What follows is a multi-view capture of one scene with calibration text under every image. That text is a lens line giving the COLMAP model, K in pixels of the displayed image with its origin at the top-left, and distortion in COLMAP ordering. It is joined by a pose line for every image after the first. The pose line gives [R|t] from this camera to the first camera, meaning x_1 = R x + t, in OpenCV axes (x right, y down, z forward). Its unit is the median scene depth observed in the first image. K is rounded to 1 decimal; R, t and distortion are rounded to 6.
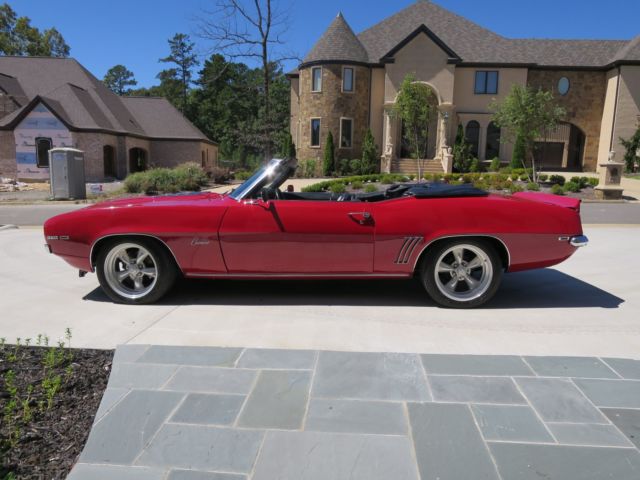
lens RADIAL K [[461.1, 0, 320.0], [0, 461.1, 240.0], [0, 0, 1]] dist [-0.041500, 0.005802]
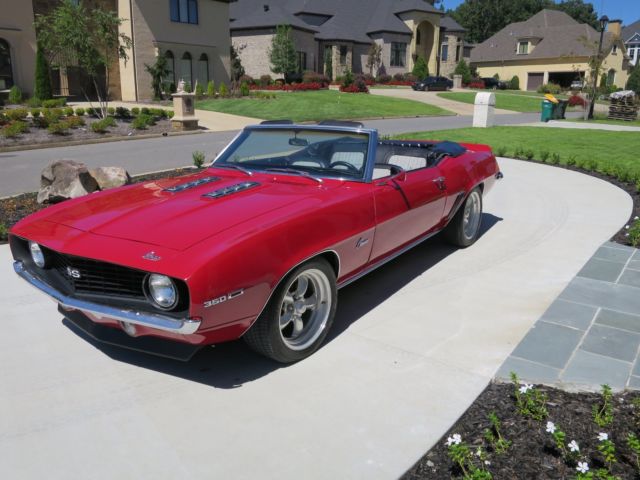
lens RADIAL K [[520.9, 0, 335.3], [0, 520.9, 231.5], [0, 0, 1]] dist [-0.029706, 0.005230]
pose [[0.560326, -0.218267, 0.798996, -0.144198], [0.136189, 0.975803, 0.171059, -0.023956], [-0.816999, 0.012966, 0.576493, 0.078380]]
